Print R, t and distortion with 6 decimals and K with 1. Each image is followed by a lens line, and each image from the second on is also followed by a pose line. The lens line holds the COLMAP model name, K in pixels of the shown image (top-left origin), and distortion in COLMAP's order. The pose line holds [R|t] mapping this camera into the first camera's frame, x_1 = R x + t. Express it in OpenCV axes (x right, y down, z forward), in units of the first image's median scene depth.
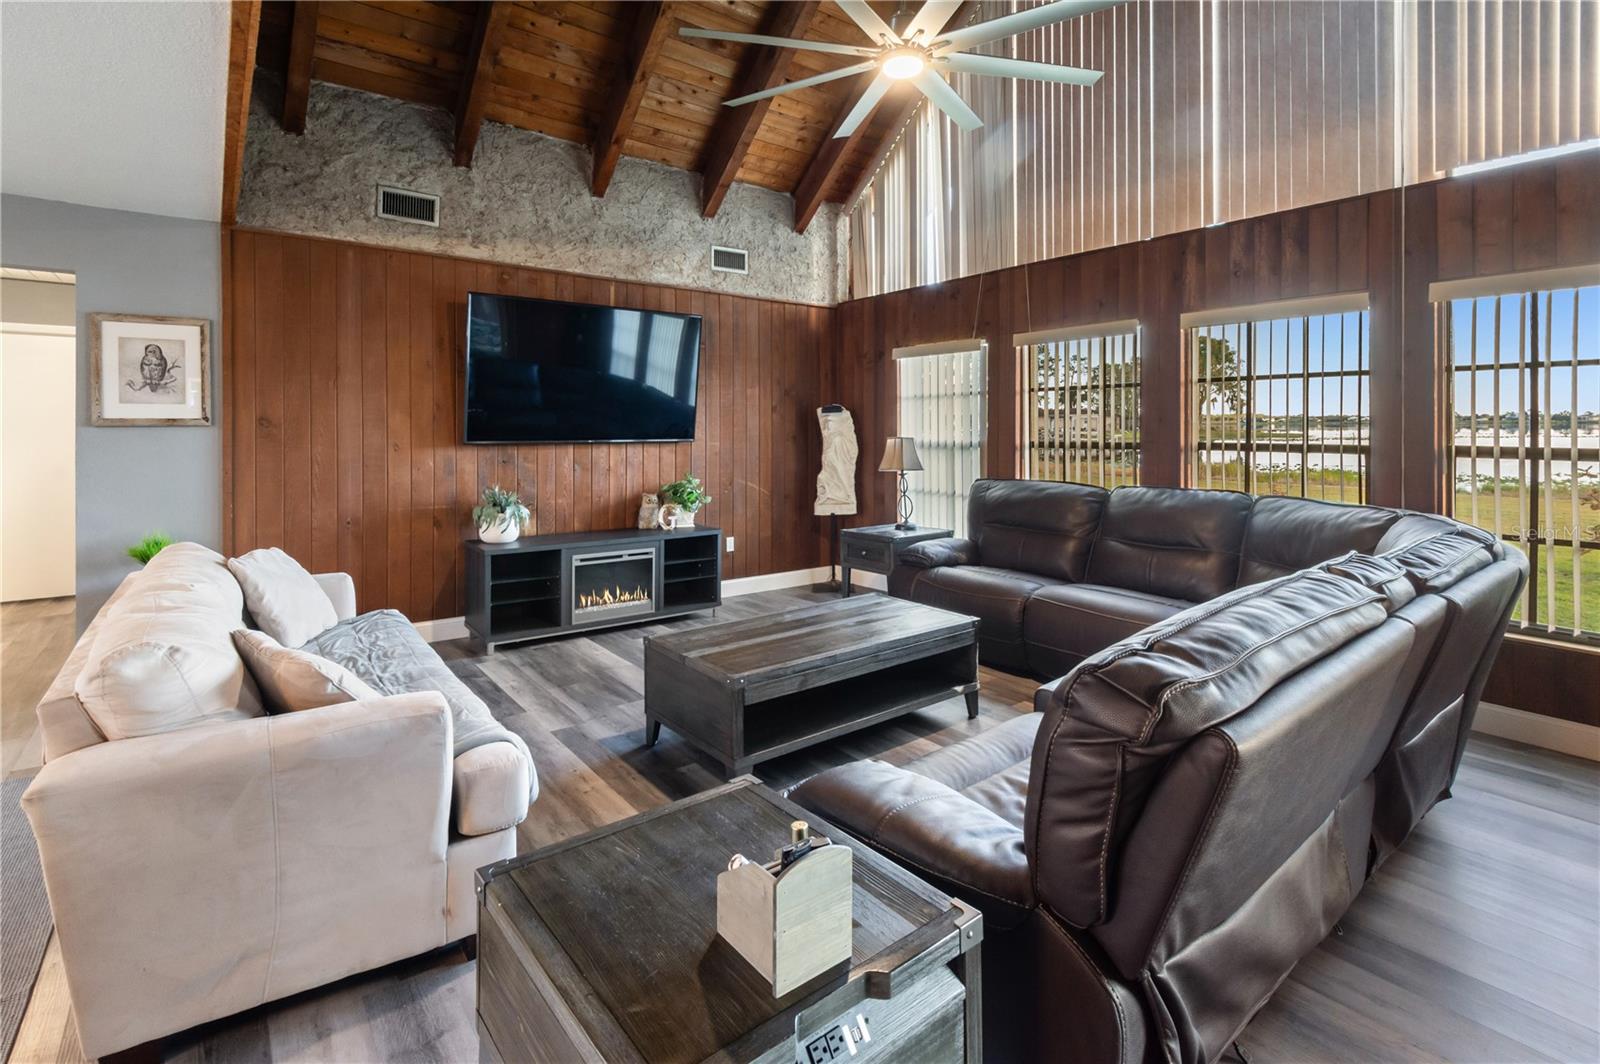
lens RADIAL K [[748.8, 0, 803.9], [0, 748.8, 427.0], [0, 0, 1]] dist [-0.000552, -0.000023]
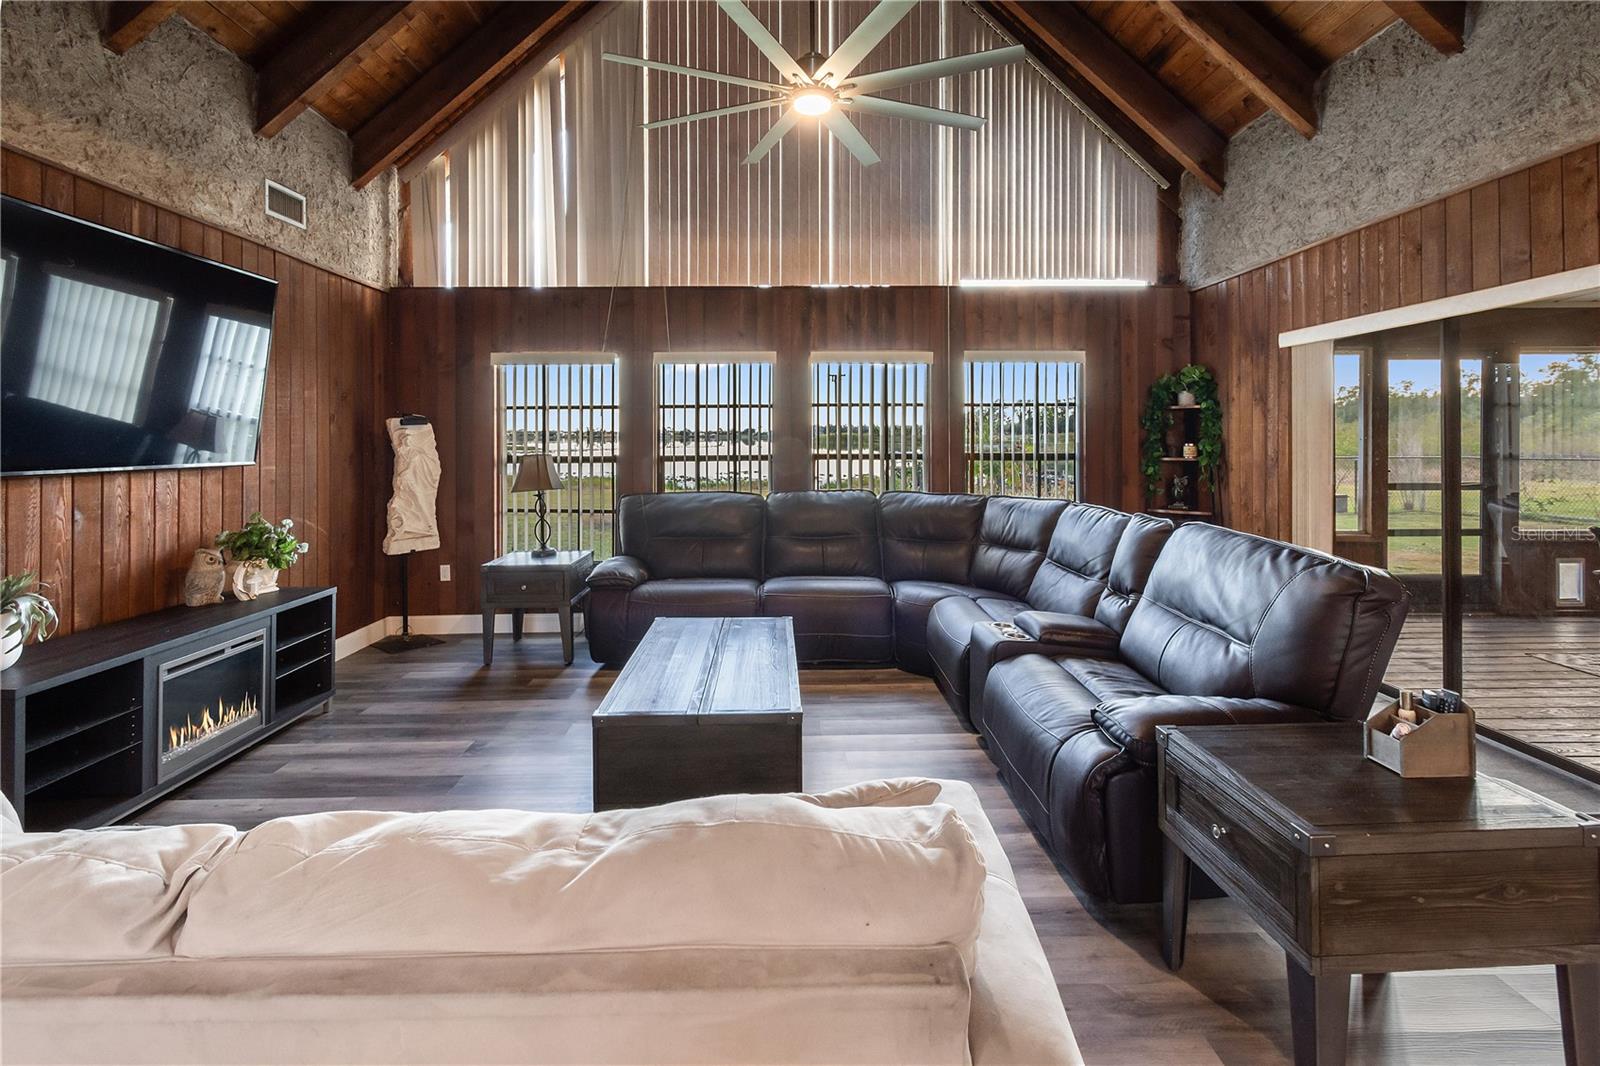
lens RADIAL K [[752.1, 0, 796.8], [0, 752.1, 437.7], [0, 0, 1]] dist [-0.001004, 0.000040]
pose [[0.595572, 0.001344, 0.803301, -0.398164], [0.001567, 0.999995, -0.002835, -0.002590], [-0.803300, 0.002947, 0.595567, 0.206548]]
